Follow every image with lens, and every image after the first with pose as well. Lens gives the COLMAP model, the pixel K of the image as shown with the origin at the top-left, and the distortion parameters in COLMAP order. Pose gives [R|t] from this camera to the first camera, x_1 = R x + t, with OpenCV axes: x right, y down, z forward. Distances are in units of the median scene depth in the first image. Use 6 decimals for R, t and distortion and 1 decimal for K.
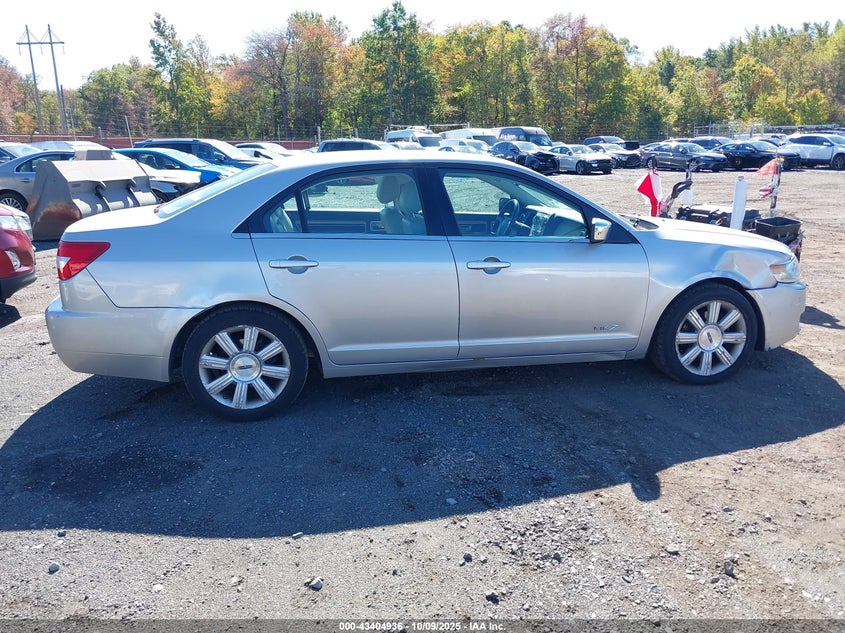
lens RADIAL K [[686.5, 0, 427.5], [0, 686.5, 316.5], [0, 0, 1]] dist [-0.000587, -0.002994]
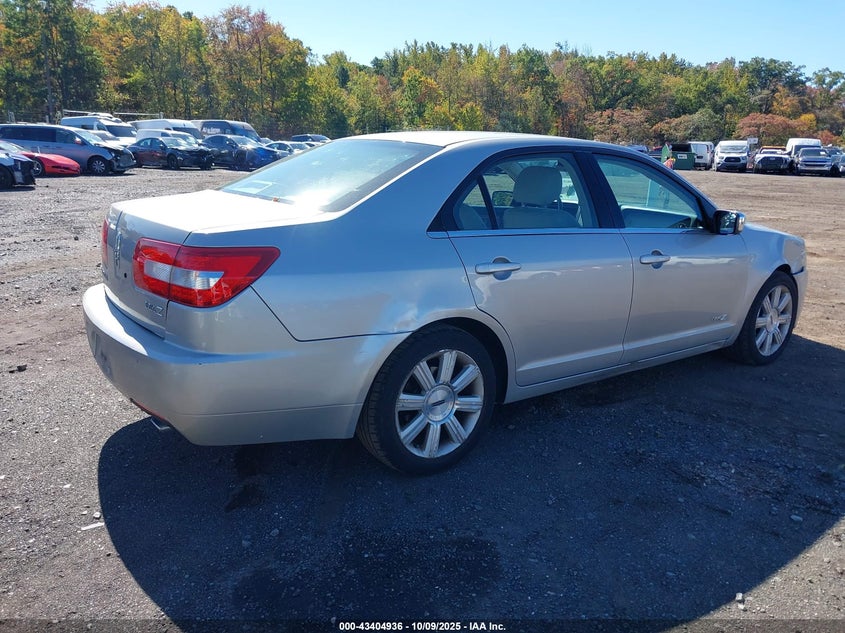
lens RADIAL K [[686.5, 0, 444.3], [0, 686.5, 316.0], [0, 0, 1]] dist [-0.000587, -0.002994]
pose [[0.885675, -0.073824, 0.458399, -0.546462], [0.073352, 0.997128, 0.018861, -0.035073], [-0.458474, 0.016920, 0.888547, 0.271458]]
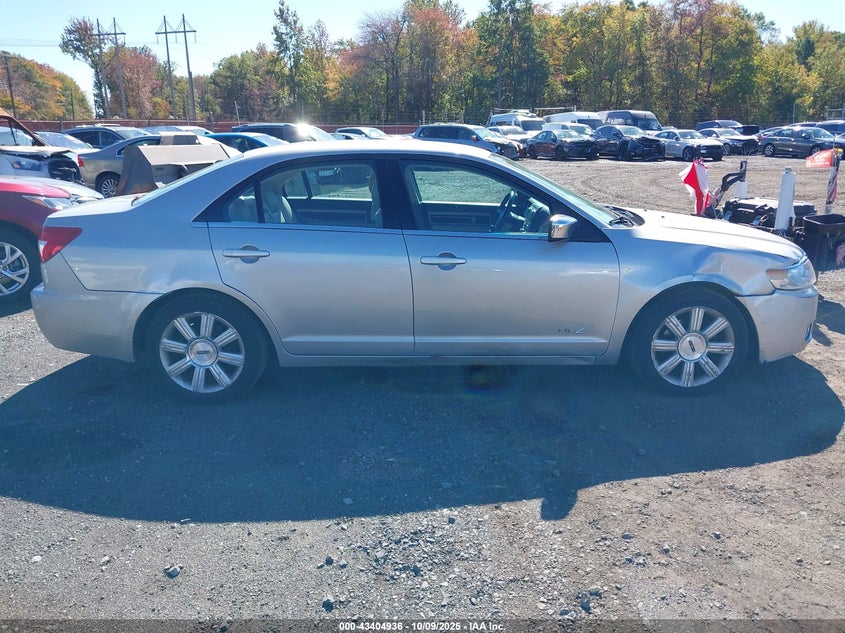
lens RADIAL K [[686.5, 0, 424.3], [0, 686.5, 316.5], [0, 0, 1]] dist [-0.000587, -0.002994]
pose [[0.986201, 0.044723, -0.159396, 0.200261], [-0.041164, 0.998825, 0.025563, -0.017756], [0.160352, -0.018648, 0.986884, 0.032913]]
